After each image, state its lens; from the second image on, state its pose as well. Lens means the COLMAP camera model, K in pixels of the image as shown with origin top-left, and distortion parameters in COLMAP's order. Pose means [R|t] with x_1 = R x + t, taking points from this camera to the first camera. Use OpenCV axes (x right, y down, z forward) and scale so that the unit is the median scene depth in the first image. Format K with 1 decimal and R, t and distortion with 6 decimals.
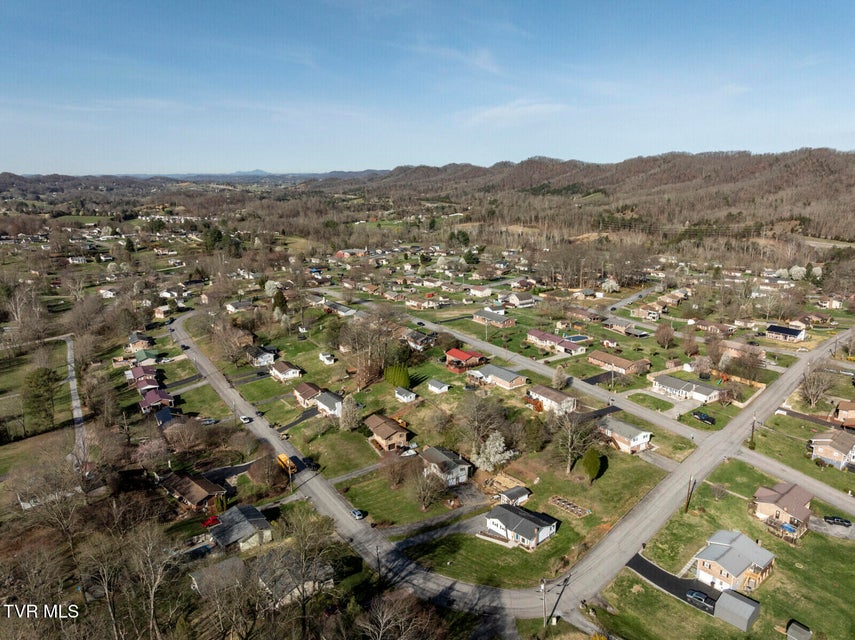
lens RADIAL K [[600.6, 0, 427.6], [0, 600.6, 319.8], [0, 0, 1]] dist [-0.038135, 0.004480]
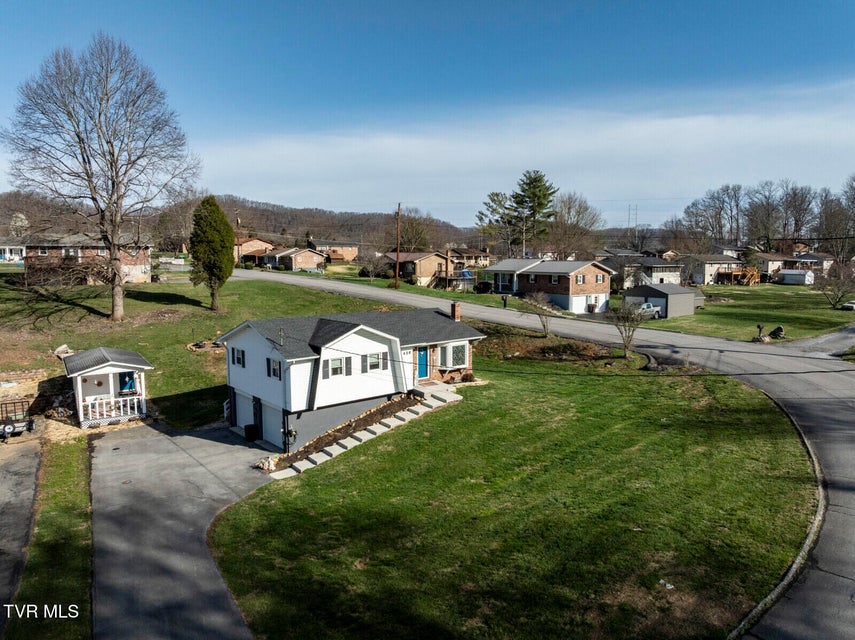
lens RADIAL K [[600.6, 0, 428.9], [0, 600.6, 318.3], [0, 0, 1]] dist [-0.038135, 0.004480]
pose [[0.042158, -0.095261, 0.994559, -0.059414], [0.235370, 0.968374, 0.082776, 0.194152], [-0.970991, 0.230600, 0.063247, 0.586183]]
